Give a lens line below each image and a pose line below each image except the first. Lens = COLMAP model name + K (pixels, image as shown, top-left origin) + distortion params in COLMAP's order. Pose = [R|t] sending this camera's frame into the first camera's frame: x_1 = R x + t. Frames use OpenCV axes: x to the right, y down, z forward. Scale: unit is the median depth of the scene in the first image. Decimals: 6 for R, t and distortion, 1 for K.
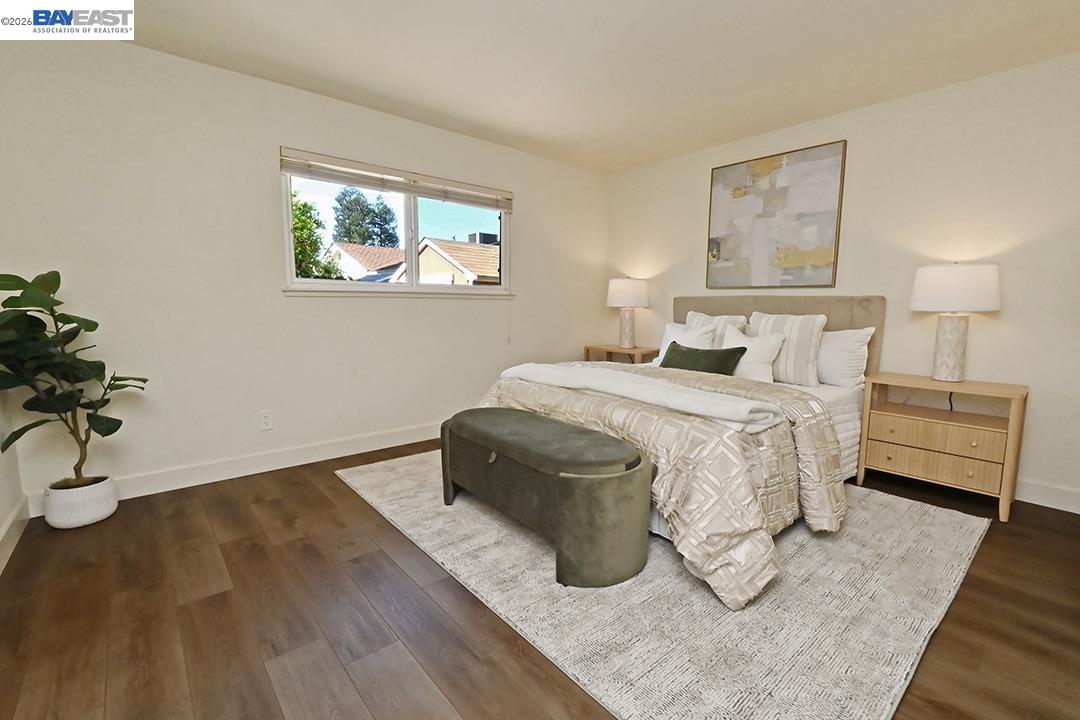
lens RADIAL K [[471.4, 0, 542.3], [0, 471.4, 352.3], [0, 0, 1]] dist [0.024699, -0.000228]
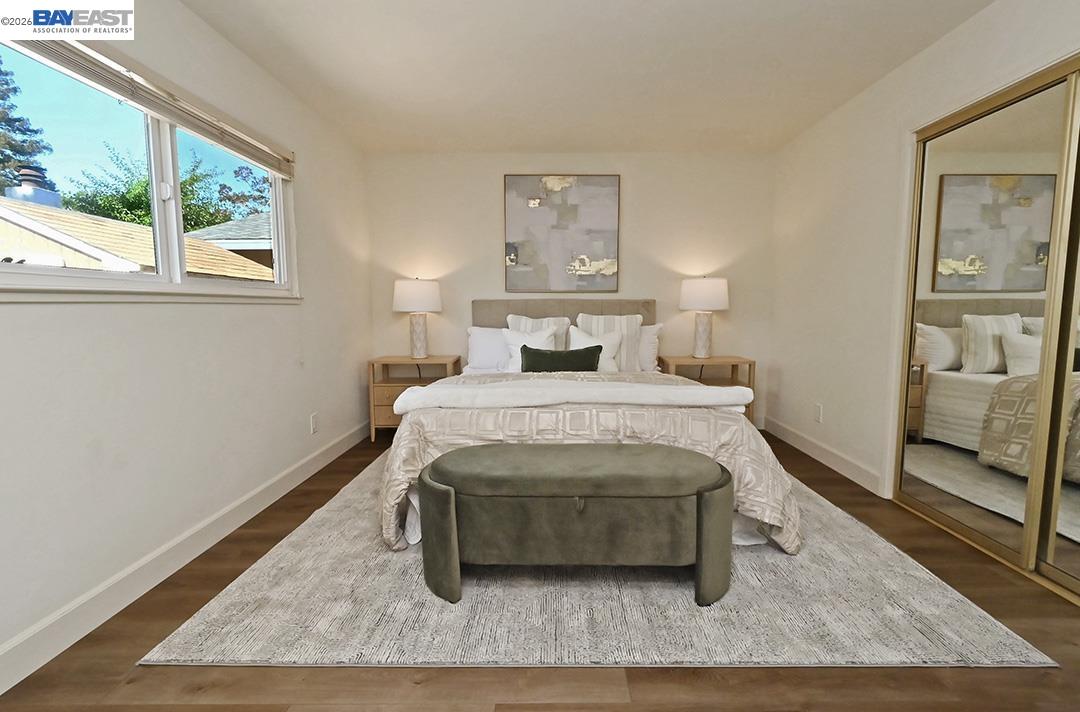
lens RADIAL K [[479.9, 0, 549.0], [0, 479.9, 350.4], [0, 0, 1]] dist [0.001689, -0.006598]
pose [[0.659829, -0.079673, 0.747180, -0.440116], [0.088609, 0.995675, 0.027921, -0.036299], [-0.746173, 0.047784, 0.664035, 0.304872]]
